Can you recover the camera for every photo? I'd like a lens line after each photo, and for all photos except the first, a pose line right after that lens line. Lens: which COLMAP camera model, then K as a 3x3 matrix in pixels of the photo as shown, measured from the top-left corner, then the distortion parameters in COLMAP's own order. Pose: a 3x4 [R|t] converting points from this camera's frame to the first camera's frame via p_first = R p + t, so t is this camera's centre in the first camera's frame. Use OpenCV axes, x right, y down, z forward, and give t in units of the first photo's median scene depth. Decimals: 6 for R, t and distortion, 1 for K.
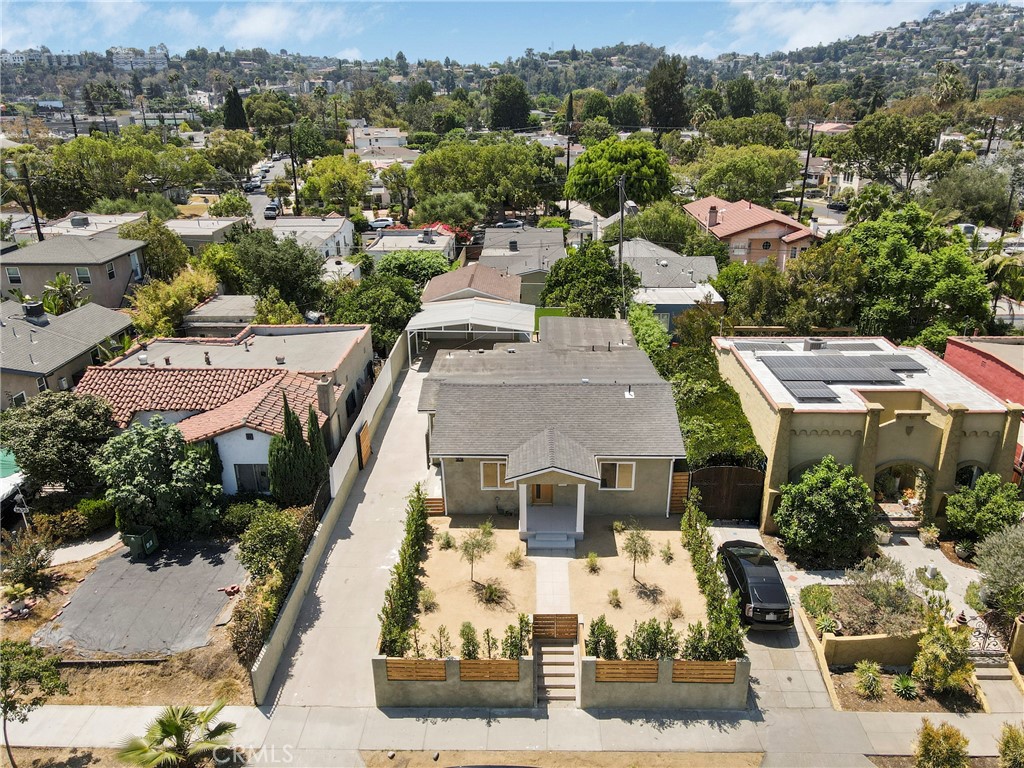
lens RADIAL K [[717.1, 0, 512.0], [0, 717.1, 384.0], [0, 0, 1]] dist [0.050614, 0.000195]
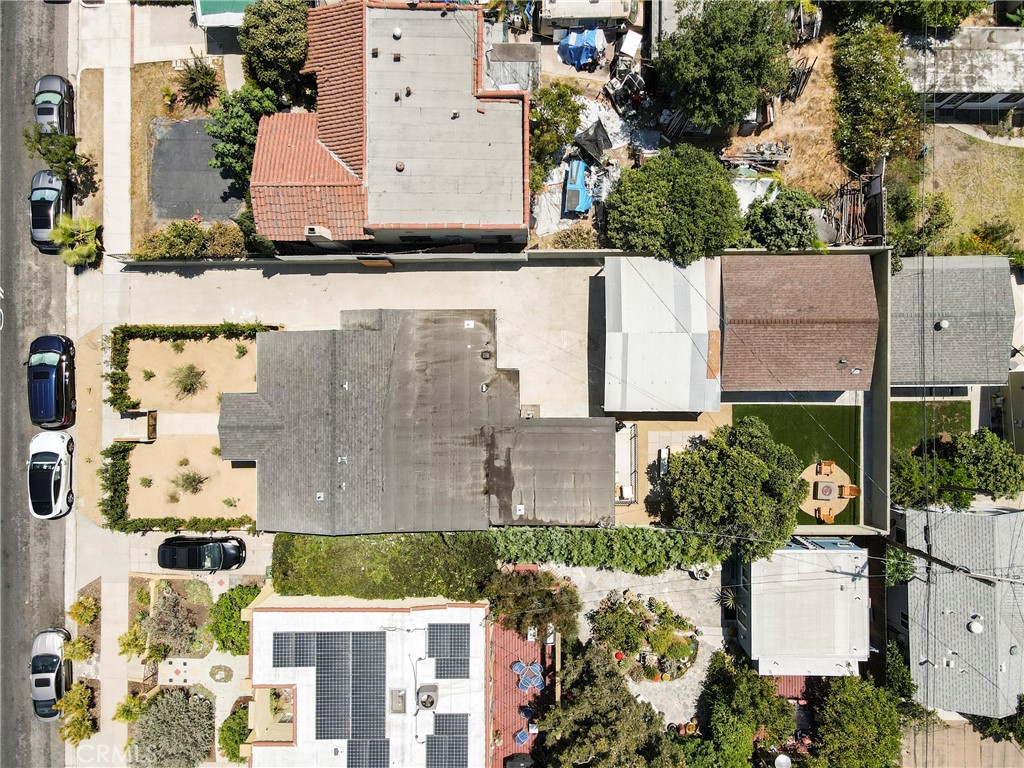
lens RADIAL K [[717.1, 0, 512.0], [0, 717.1, 384.0], [0, 0, 1]] dist [0.050614, 0.000195]
pose [[0.034099, 0.999397, 0.006524, -0.014357], [-0.350331, 0.005839, 0.936608, -1.177757], [0.936005, -0.034223, 0.350319, 0.902998]]
